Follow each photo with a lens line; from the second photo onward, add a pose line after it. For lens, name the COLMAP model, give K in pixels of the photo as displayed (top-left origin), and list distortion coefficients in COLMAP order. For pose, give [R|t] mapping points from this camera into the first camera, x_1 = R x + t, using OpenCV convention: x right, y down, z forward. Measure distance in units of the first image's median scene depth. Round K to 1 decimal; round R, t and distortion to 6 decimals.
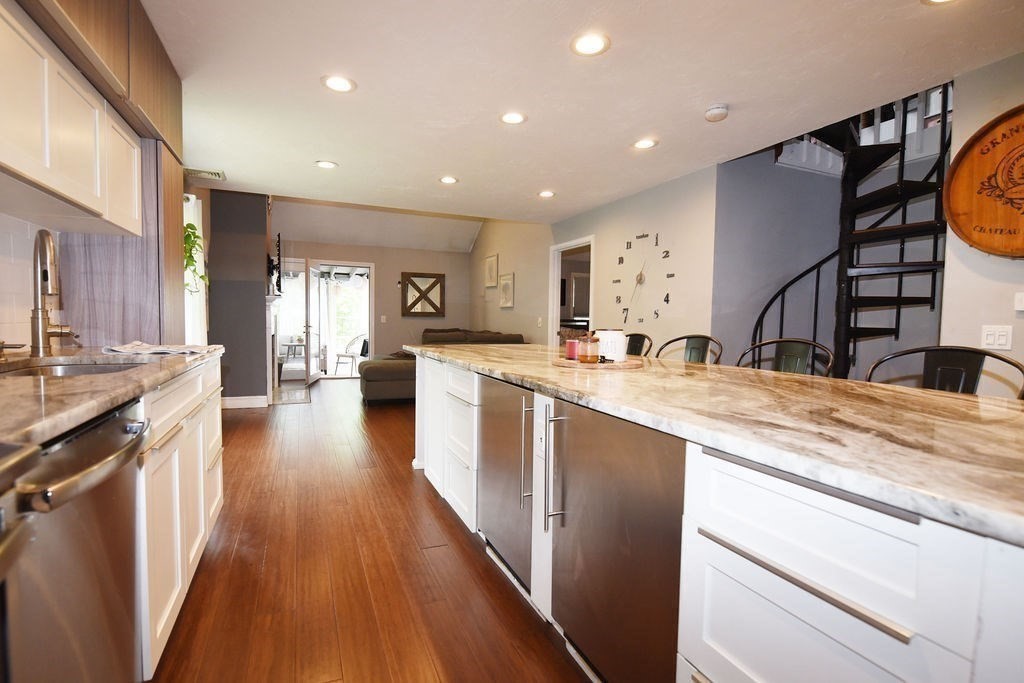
lens RADIAL K [[495.0, 0, 514.5], [0, 495.0, 344.2], [0, 0, 1]] dist [-0.009187, -0.004342]
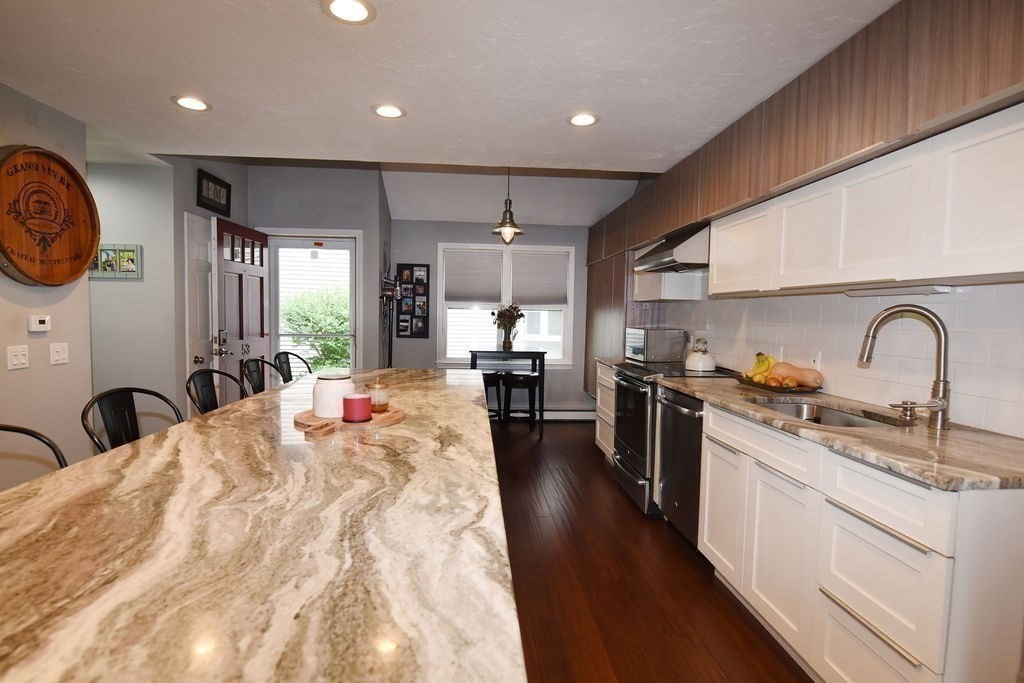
lens RADIAL K [[514.8, 0, 507.8], [0, 514.8, 343.2], [0, 0, 1]] dist [-0.023560, -0.000906]
pose [[-0.944671, -0.046401, 0.324722, -0.286124], [-0.010597, 0.993745, 0.111172, -0.144012], [-0.327849, 0.101580, -0.939253, 1.372900]]
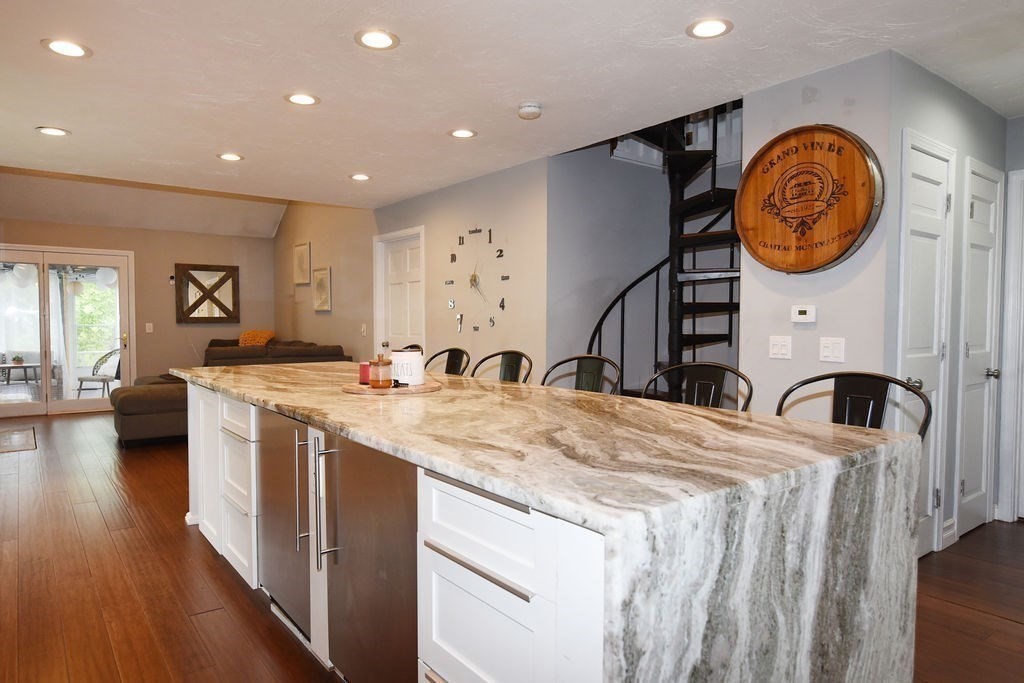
lens RADIAL K [[642.9, 0, 512.8], [0, 642.9, 342.2], [0, 0, 1]] dist [-0.003252, -0.001196]
pose [[0.969113, -0.023076, 0.245537, 0.072994], [0.026019, 0.999623, -0.008746, -0.023111], [-0.245242, 0.014864, 0.969348, -0.167682]]
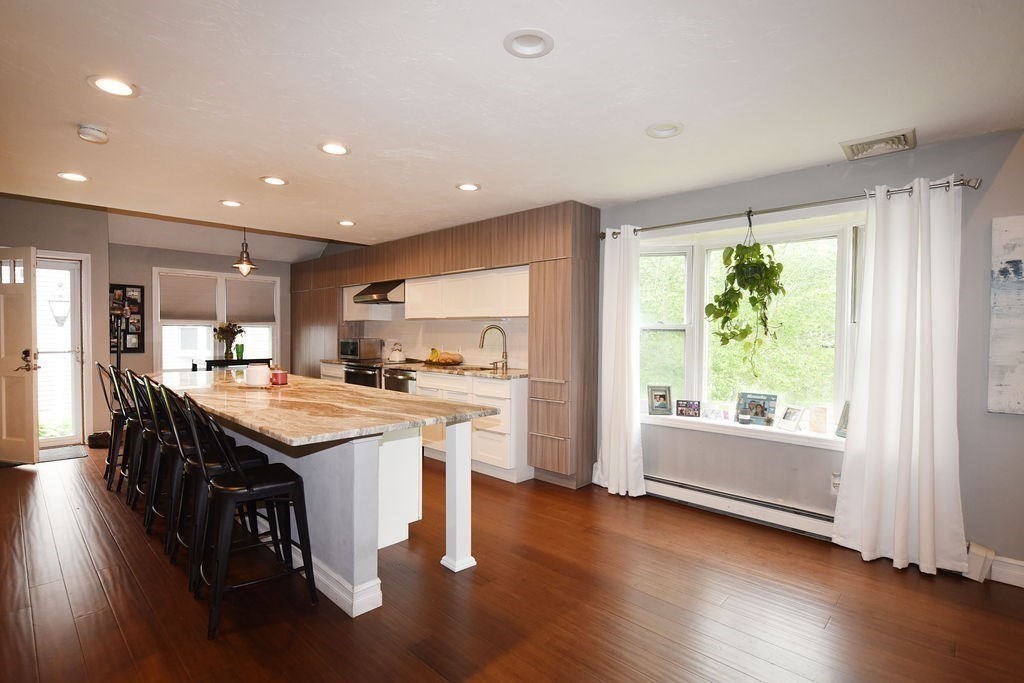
lens RADIAL K [[495.0, 0, 511.7], [0, 495.0, 345.5], [0, 0, 1]] dist [-0.009187, -0.004342]
pose [[-0.921140, -0.006144, -0.389182, 0.119723], [-0.038011, 0.996516, 0.074234, -0.195576], [0.387370, 0.083173, -0.918165, 2.356947]]
